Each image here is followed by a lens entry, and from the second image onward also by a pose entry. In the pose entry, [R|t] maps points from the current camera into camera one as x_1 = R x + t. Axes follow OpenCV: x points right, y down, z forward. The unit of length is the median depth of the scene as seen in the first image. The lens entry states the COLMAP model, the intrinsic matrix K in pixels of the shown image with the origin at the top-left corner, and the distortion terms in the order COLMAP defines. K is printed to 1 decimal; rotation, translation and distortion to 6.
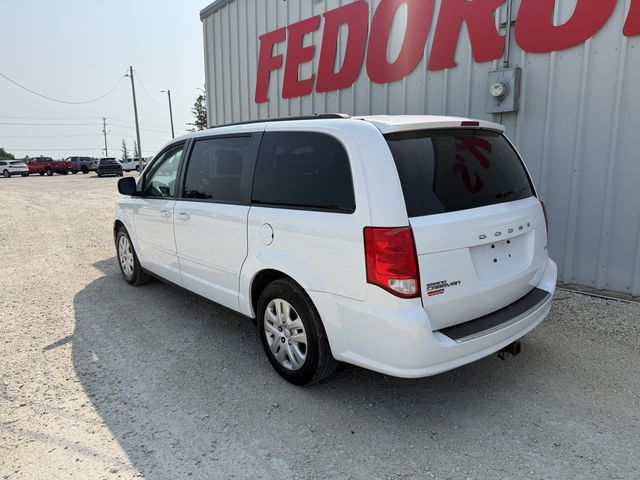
lens RADIAL K [[443.1, 0, 316.4], [0, 443.1, 237.4], [0, 0, 1]] dist [0.068404, -0.099601]
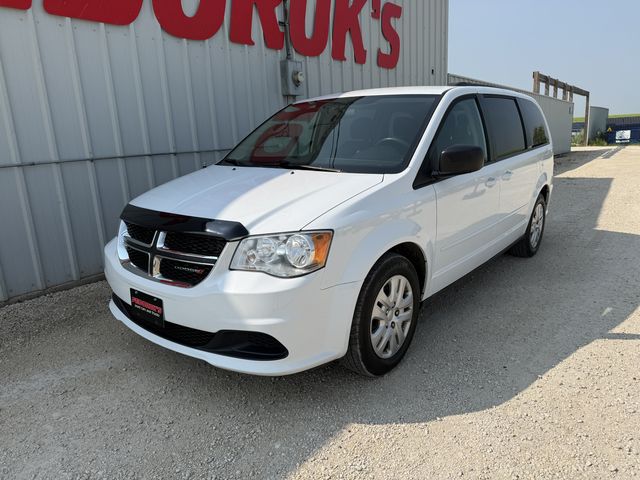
lens RADIAL K [[443.1, 0, 316.4], [0, 443.1, 237.4], [0, 0, 1]] dist [0.068404, -0.099601]
pose [[-0.166263, -0.207130, 0.964082, -1.230236], [0.214585, 0.946660, 0.240393, -0.248780], [-0.962450, 0.246846, -0.112948, 1.586931]]
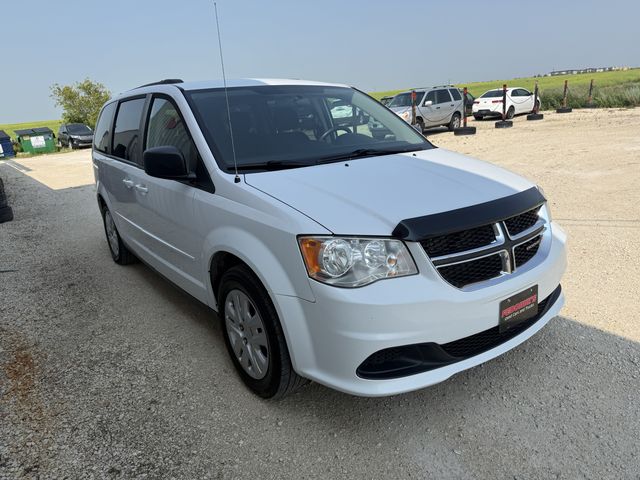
lens RADIAL K [[454.5, 0, 319.6], [0, 454.5, 248.2], [0, 0, 1]] dist [0.000108, -0.002835]
pose [[-0.993901, 0.047752, 0.099403, -0.397317], [0.087794, 0.888092, 0.451204, -0.401119], [-0.066733, 0.457179, -0.886868, 2.269295]]
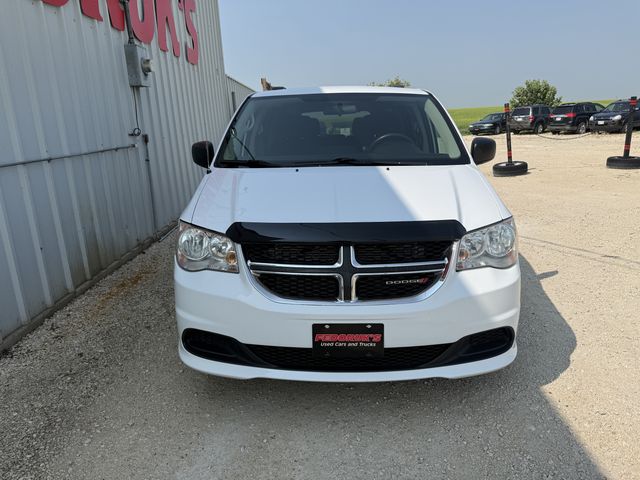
lens RADIAL K [[443.1, 0, 316.4], [0, 443.1, 237.4], [0, 0, 1]] dist [0.068404, -0.099601]
pose [[-0.732788, -0.132321, 0.667468, -0.891533], [0.163162, 0.918126, 0.361141, -0.357210], [-0.660606, 0.373545, -0.651201, 2.096141]]
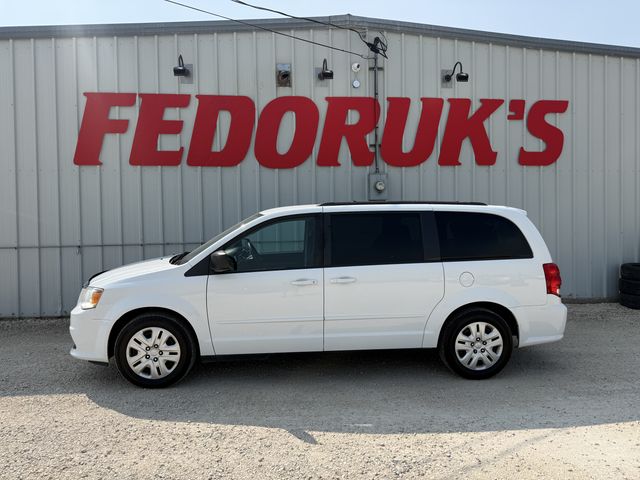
lens RADIAL K [[443.1, 0, 316.4], [0, 443.1, 237.4], [0, 0, 1]] dist [0.068404, -0.099601]
pose [[0.591764, -0.018467, 0.805900, -1.266189], [0.143688, 0.986144, -0.082911, -0.074963], [-0.793202, 0.164862, 0.586217, 0.395173]]
